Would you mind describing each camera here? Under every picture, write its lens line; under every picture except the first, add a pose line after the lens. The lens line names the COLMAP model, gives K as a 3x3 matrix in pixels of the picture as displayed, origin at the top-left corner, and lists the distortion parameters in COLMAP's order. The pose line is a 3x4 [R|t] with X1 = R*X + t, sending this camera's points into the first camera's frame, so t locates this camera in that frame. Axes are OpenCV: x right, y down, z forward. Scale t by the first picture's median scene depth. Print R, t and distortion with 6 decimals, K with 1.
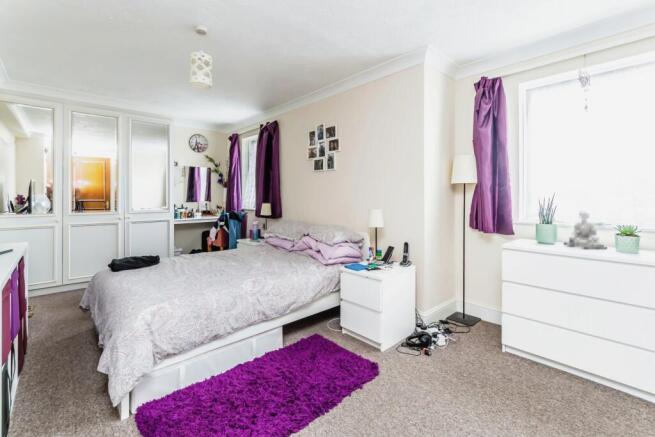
lens RADIAL K [[302.7, 0, 306.2], [0, 302.7, 196.1], [0, 0, 1]] dist [0.002145, 0.000151]
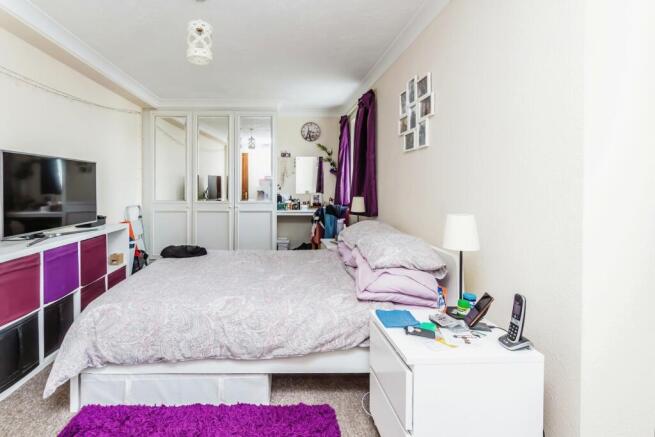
lens RADIAL K [[287.5, 0, 327.4], [0, 287.5, 189.7], [0, 0, 1]] dist [-0.000130, -0.000155]
pose [[0.762487, 0.009573, -0.646933, 0.334289], [-0.004272, 0.999943, 0.009762, -0.002395], [0.646989, -0.004680, 0.762485, 0.433595]]
